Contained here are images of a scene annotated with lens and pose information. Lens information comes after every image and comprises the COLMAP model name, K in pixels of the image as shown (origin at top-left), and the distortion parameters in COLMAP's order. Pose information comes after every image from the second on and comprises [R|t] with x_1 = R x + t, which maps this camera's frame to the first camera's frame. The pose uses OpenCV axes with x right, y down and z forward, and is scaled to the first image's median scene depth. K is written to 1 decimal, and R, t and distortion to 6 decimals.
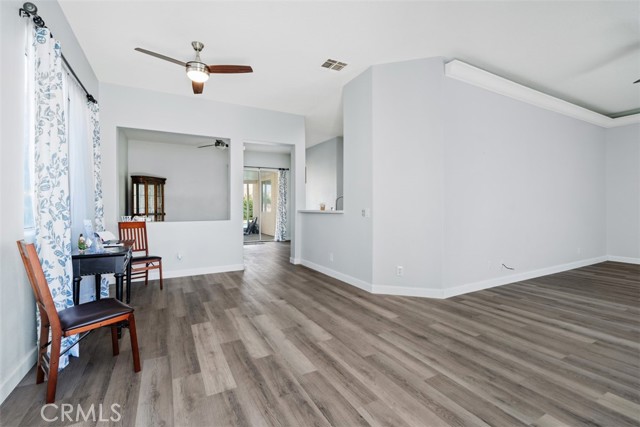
lens RADIAL K [[288.3, 0, 323.0], [0, 288.3, 211.7], [0, 0, 1]] dist [-0.002998, 0.002306]
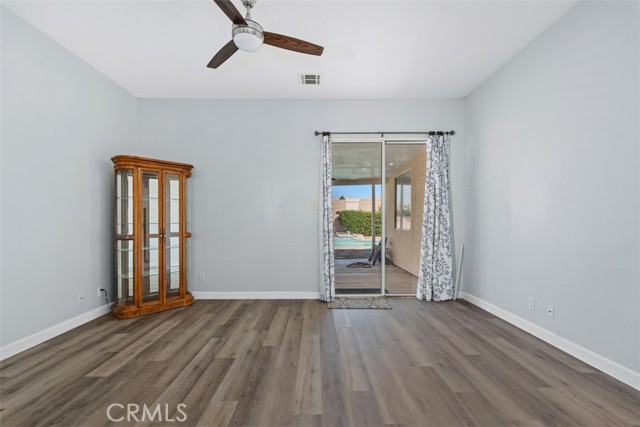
lens RADIAL K [[288.3, 0, 320.4], [0, 288.3, 222.4], [0, 0, 1]] dist [-0.002998, 0.002306]
pose [[0.884844, 0.012523, -0.465719, -0.094832], [-0.015750, 0.999871, -0.003039, -0.014323], [0.465621, 0.010024, 0.884928, 0.553309]]
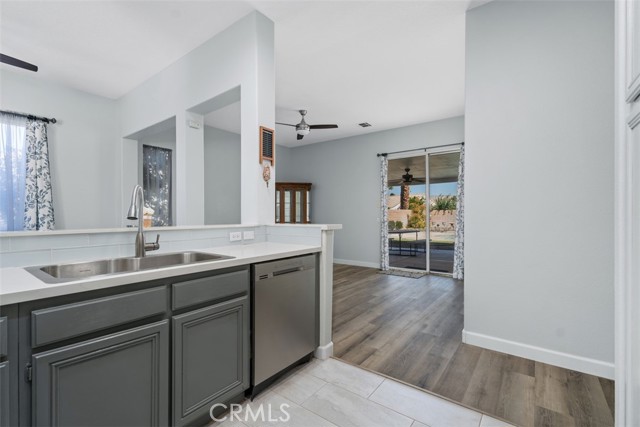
lens RADIAL K [[288.3, 0, 318.7], [0, 288.3, 214.2], [0, 0, 1]] dist [-0.002998, 0.002306]
pose [[0.414979, 0.009737, -0.909779, 0.213470], [-0.013129, 0.999903, 0.004713, -0.020514], [0.909736, 0.009989, 0.415066, 0.550169]]
